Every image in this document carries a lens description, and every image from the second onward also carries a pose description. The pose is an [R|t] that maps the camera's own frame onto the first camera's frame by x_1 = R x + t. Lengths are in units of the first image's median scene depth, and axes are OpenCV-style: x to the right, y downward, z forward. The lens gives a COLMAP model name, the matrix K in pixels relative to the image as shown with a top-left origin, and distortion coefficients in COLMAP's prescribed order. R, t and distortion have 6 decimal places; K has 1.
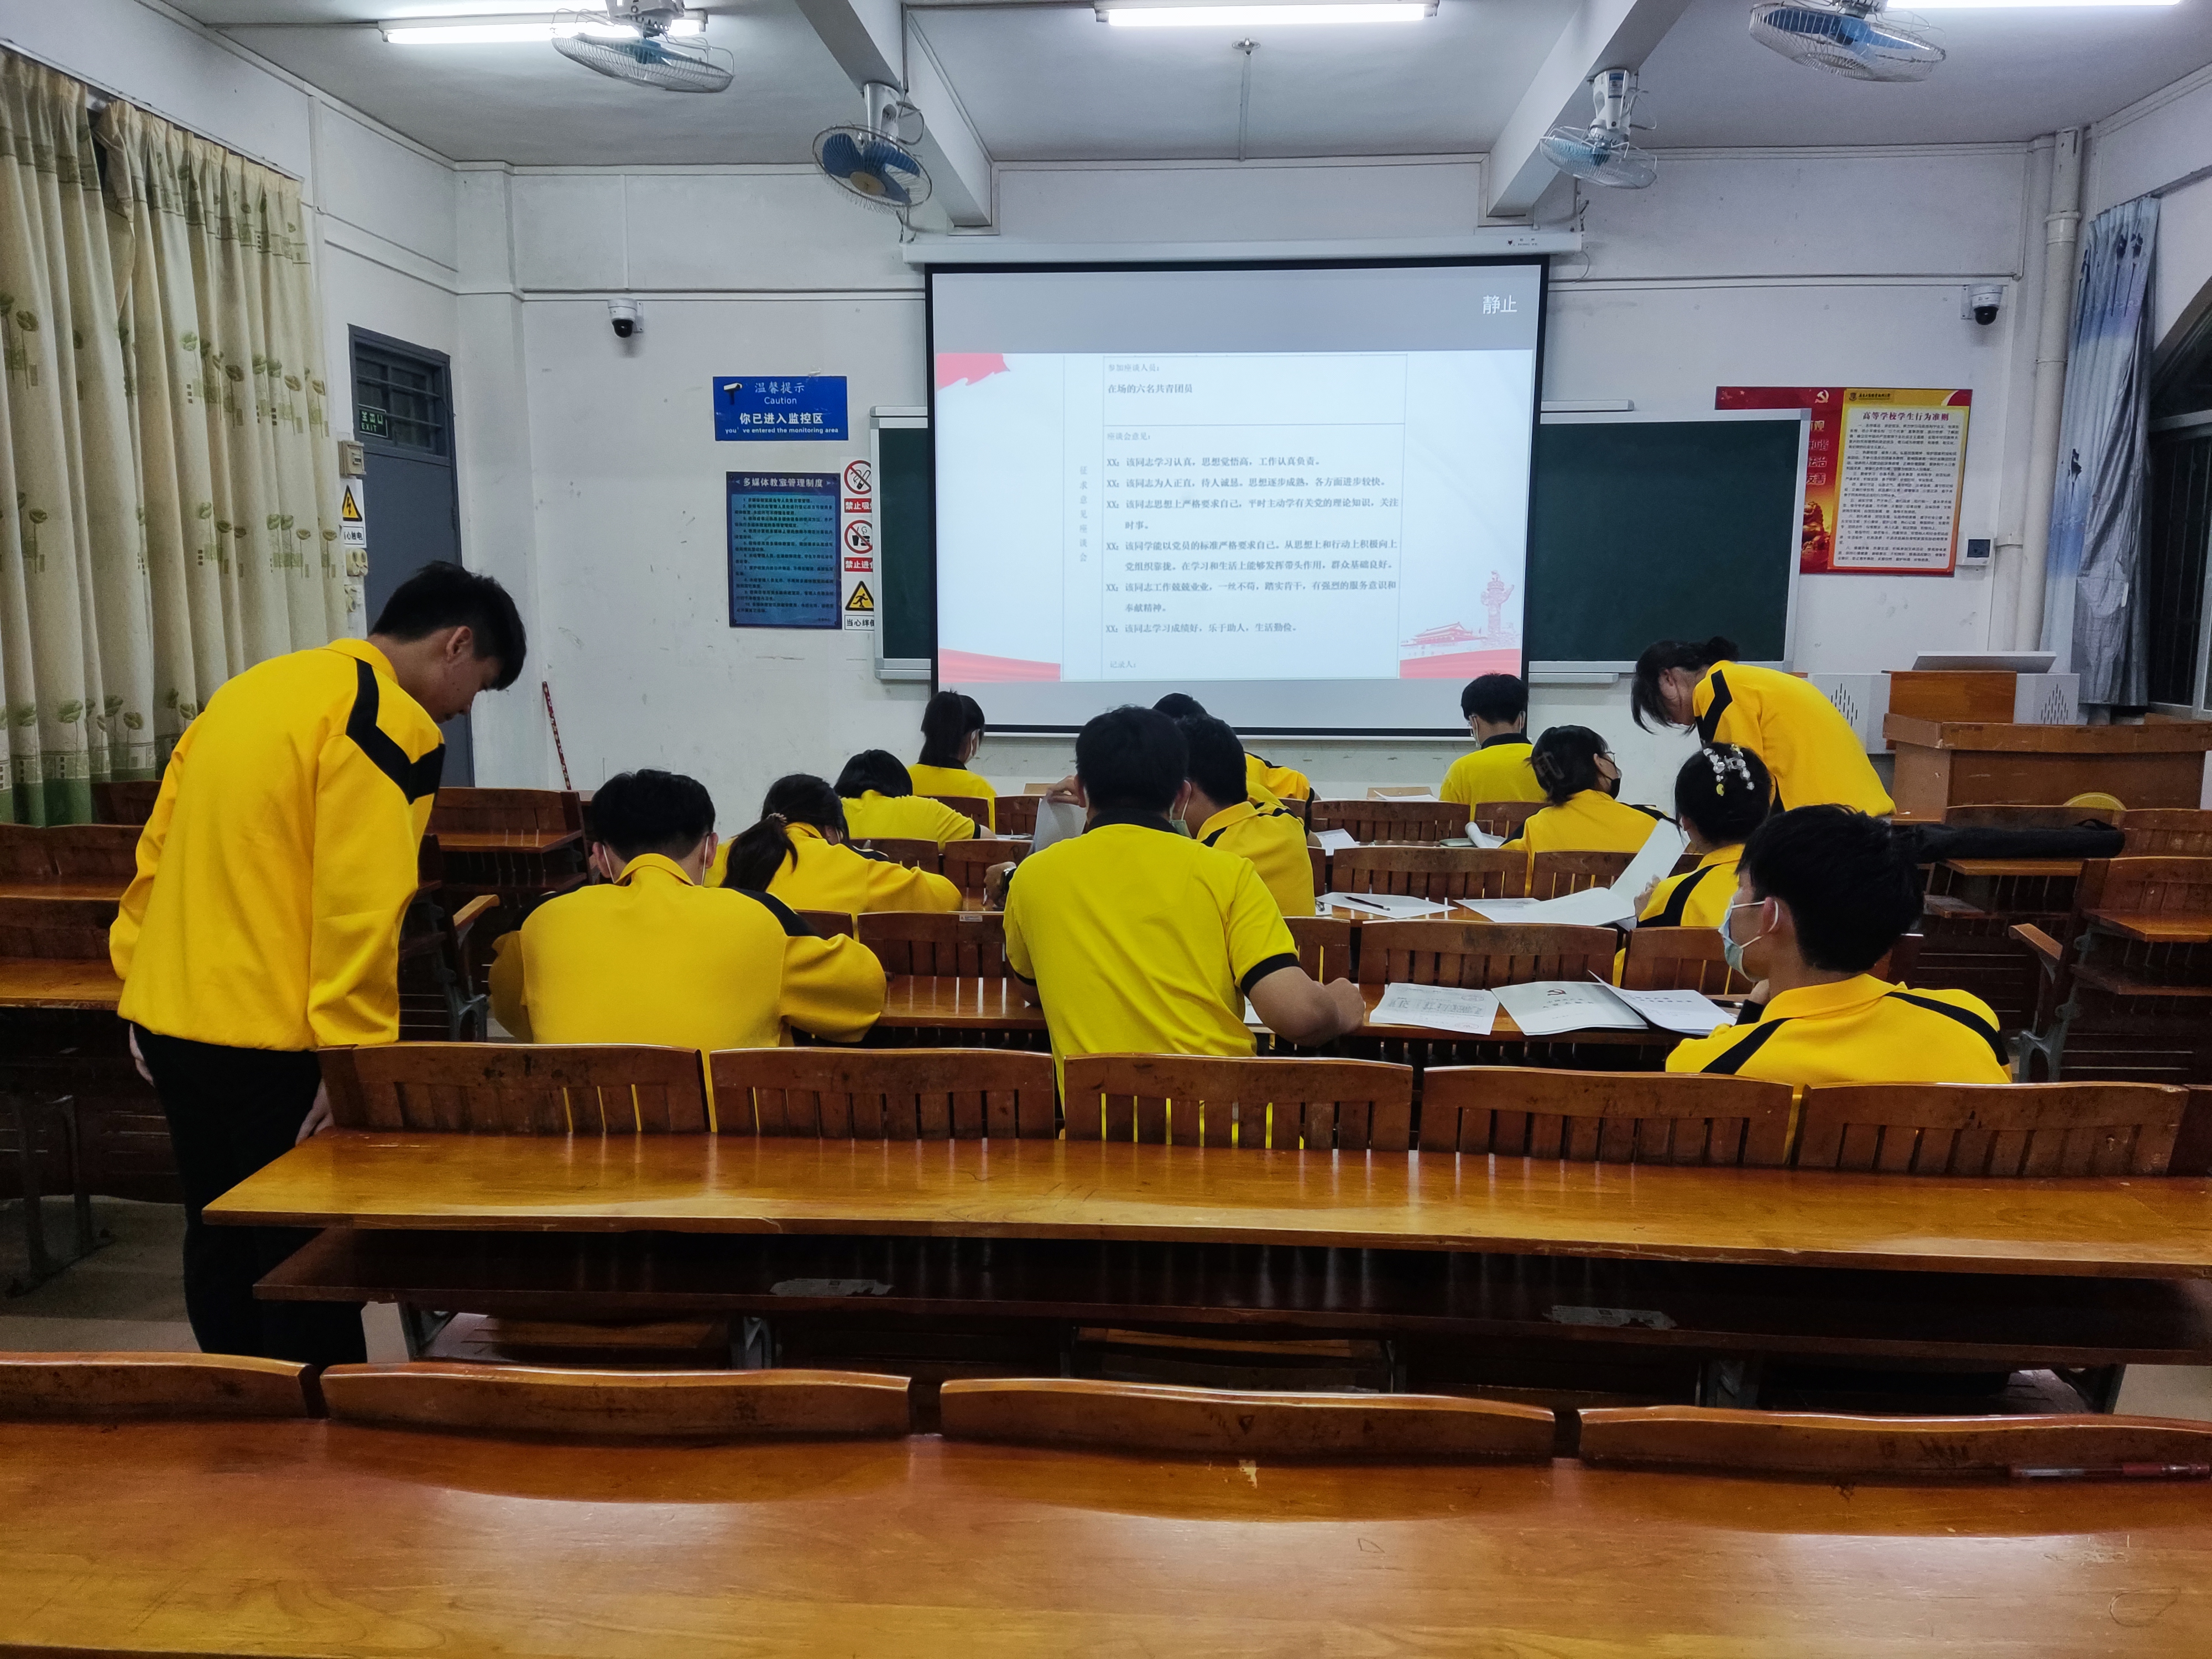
lens RADIAL K [[1611.1, 0, 1104.6], [0, 1611.1, 850.7], [0, 0, 1]] dist [0.049499, -0.030669]
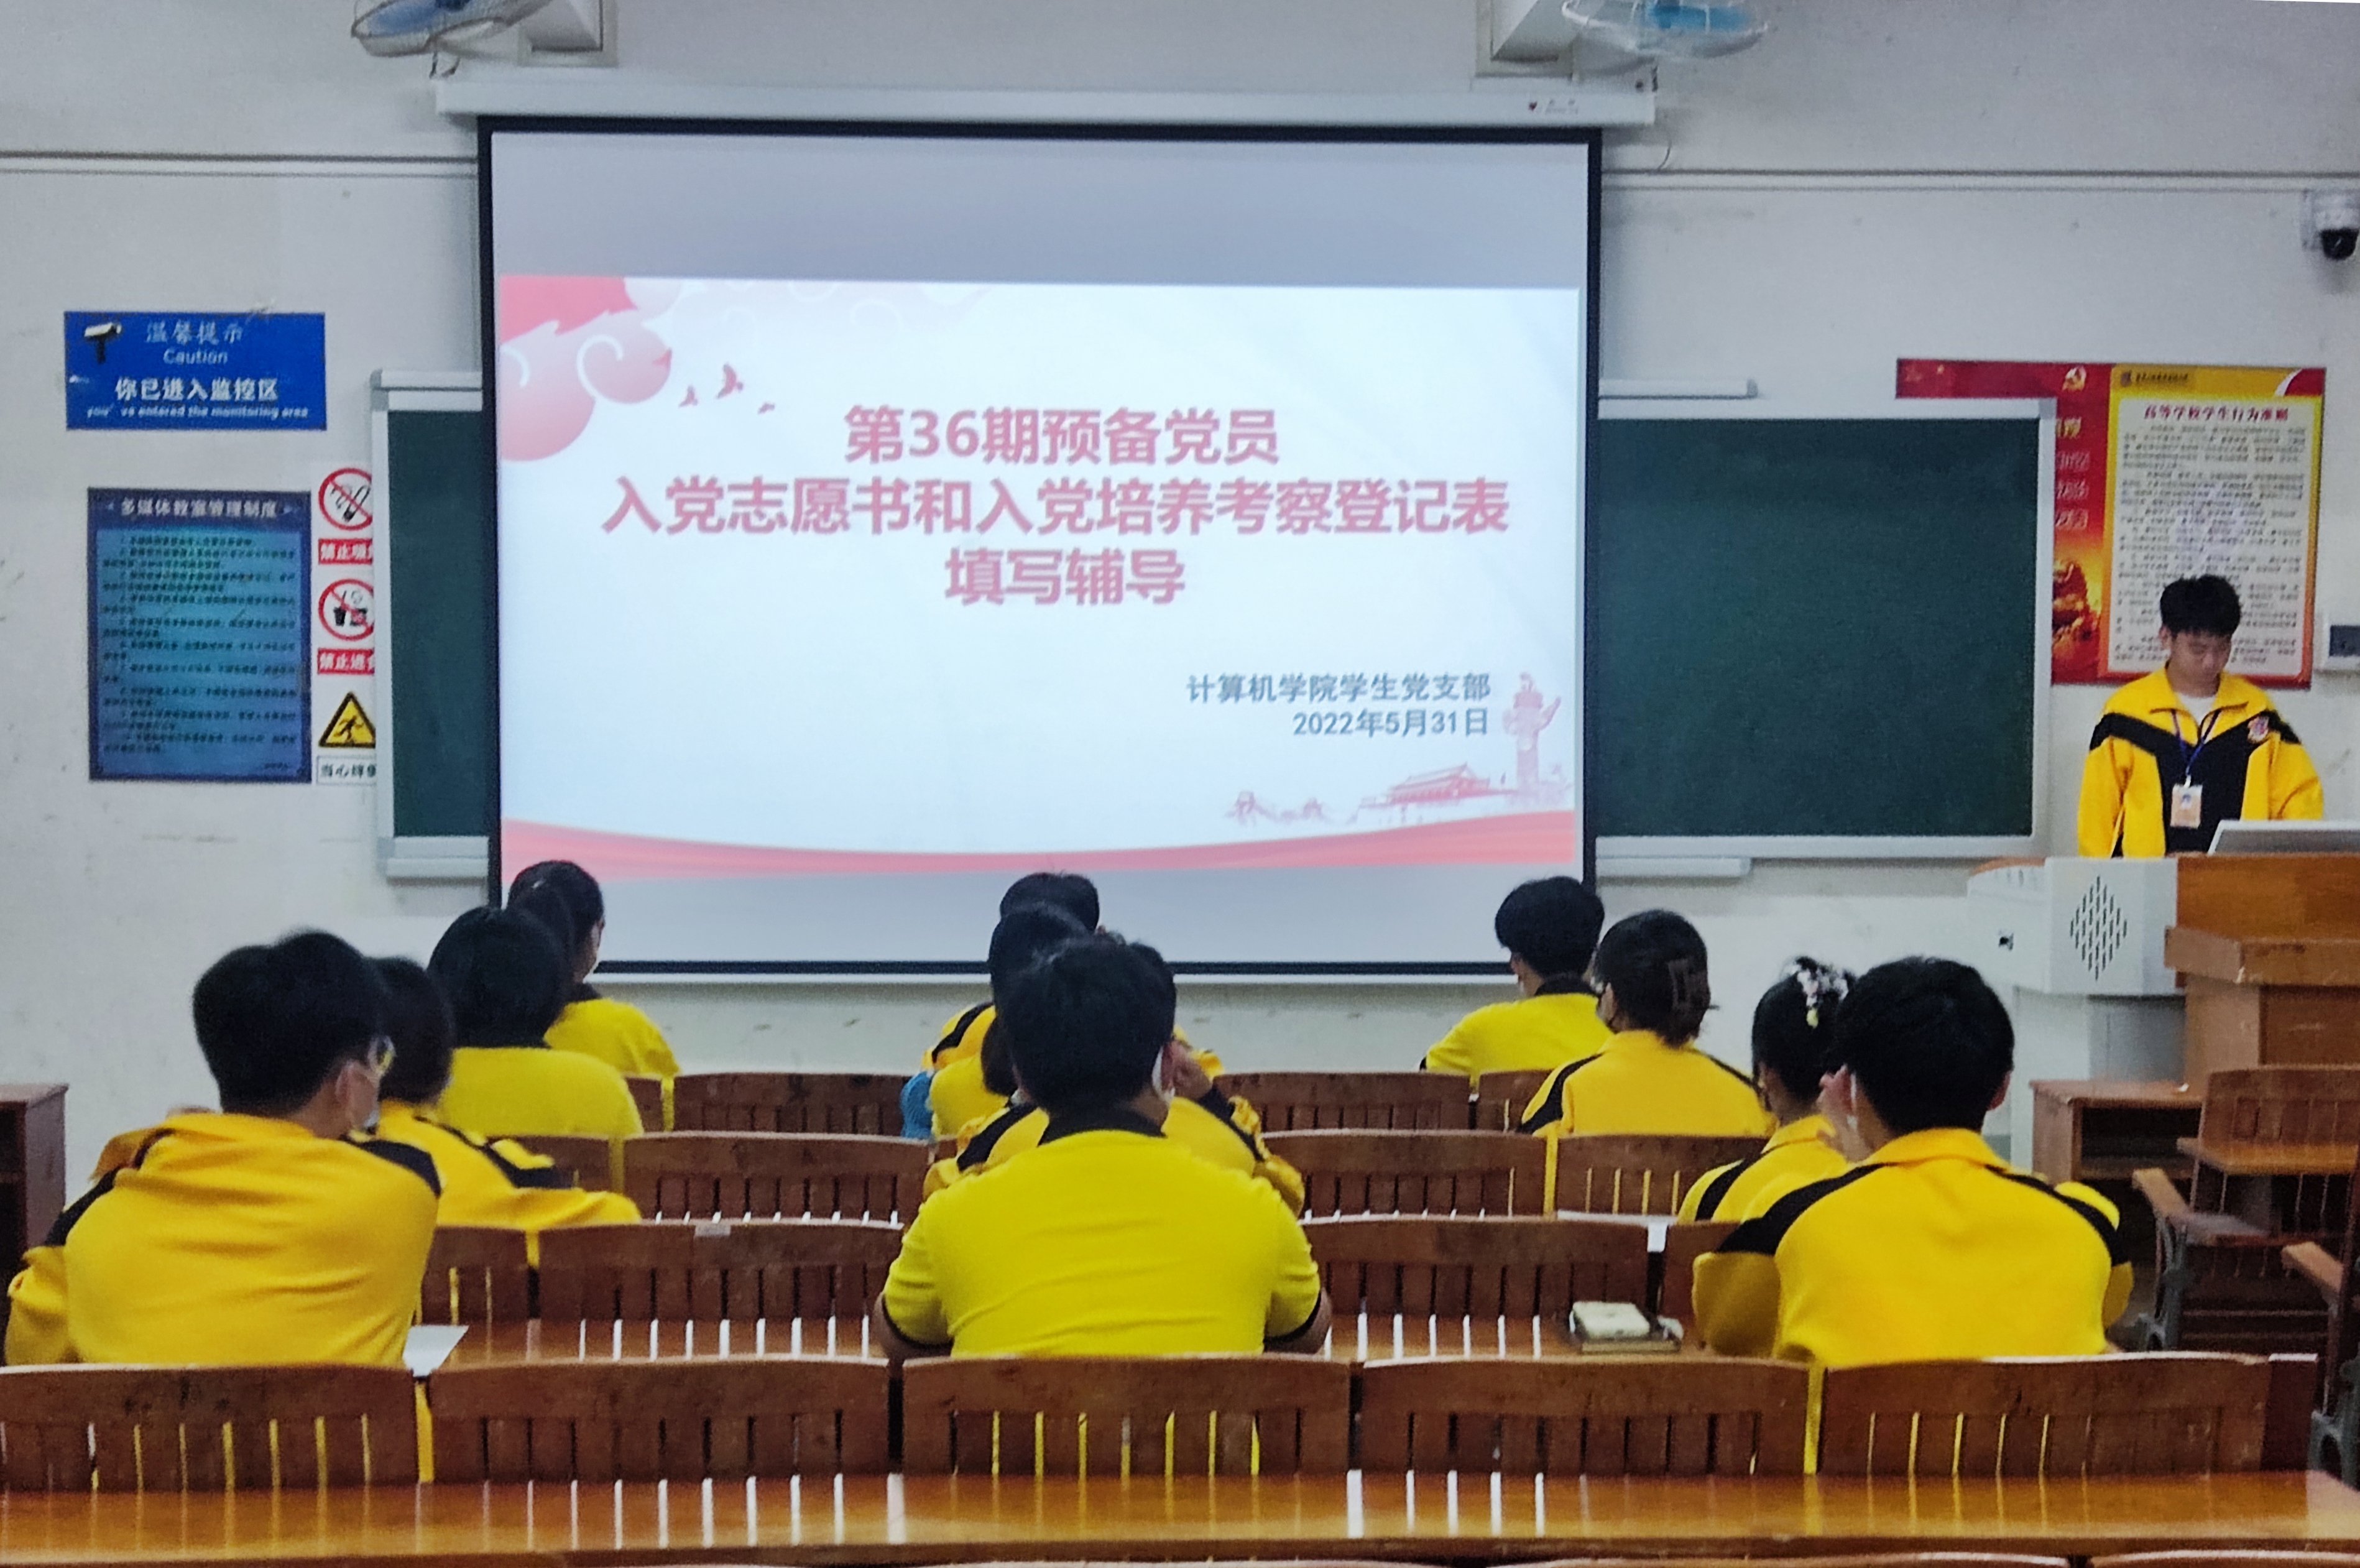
lens RADIAL K [[3628.8, 0, 1174.6], [0, 3628.8, 788.0], [0, 0, 1]] dist [-0.013564, 0.000000]
pose [[0.992765, -0.004007, 0.120010, -0.027223], [0.019464, 0.991595, -0.127905, 0.021068], [-0.118488, 0.129316, 0.984499, -0.198710]]
